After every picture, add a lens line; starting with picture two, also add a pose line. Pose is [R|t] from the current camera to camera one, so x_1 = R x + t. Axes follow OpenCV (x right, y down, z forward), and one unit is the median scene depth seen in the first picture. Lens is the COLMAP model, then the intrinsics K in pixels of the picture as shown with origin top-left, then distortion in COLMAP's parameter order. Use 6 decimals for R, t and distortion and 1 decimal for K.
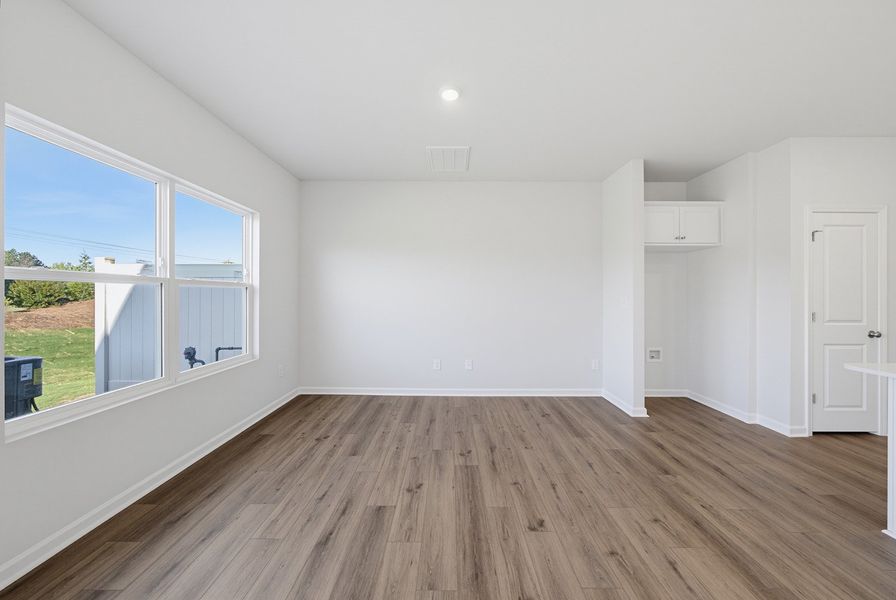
lens RADIAL K [[303.8, 0, 448.0], [0, 303.8, 300.0], [0, 0, 1]] dist [-0.000997, 0.000043]
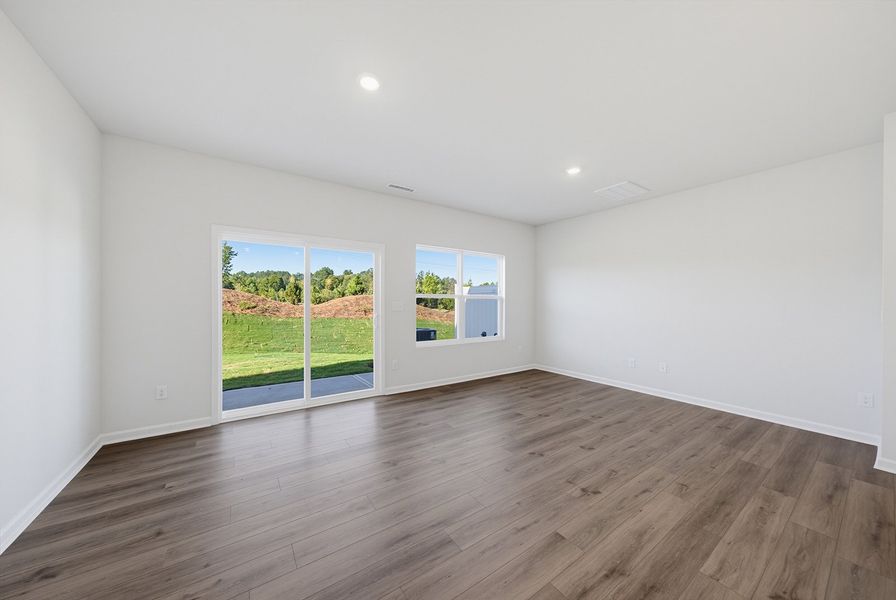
lens RADIAL K [[306.1, 0, 448.0], [0, 306.1, 300.0], [0, 0, 1]] dist [-0.000895, 0.000028]
pose [[0.571519, -0.009590, -0.820533, 0.866620], [-0.011407, 0.999742, -0.019630, 0.010031], [0.820509, 0.020579, 0.571262, -0.375784]]
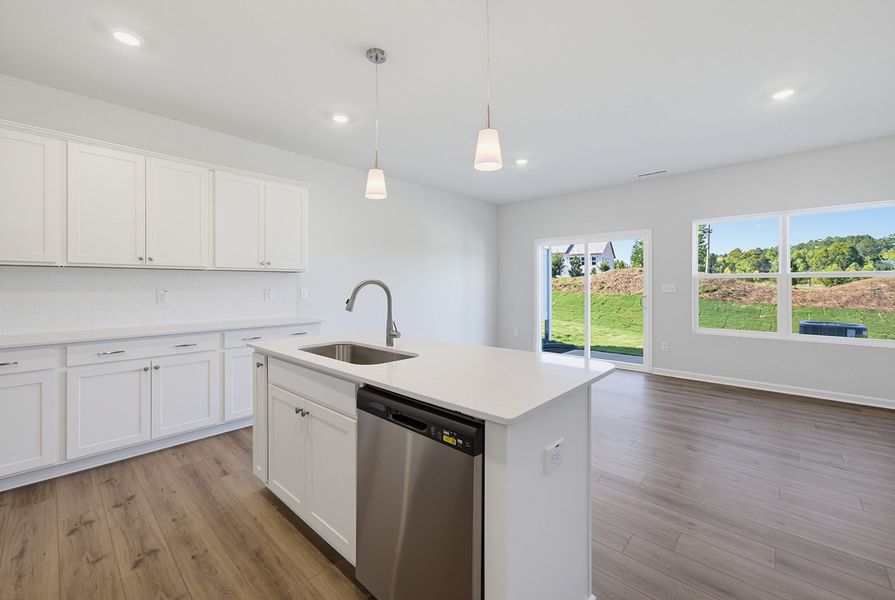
lens RADIAL K [[369.4, 0, 448.5], [0, 369.4, 284.9], [0, 0, 1]] dist [-0.022837, 0.015580]
pose [[-0.672716, -0.003403, -0.739893, 1.671145], [-0.008929, 0.999954, 0.003520, -0.003690], [0.739847, 0.008975, -0.672715, 0.947619]]
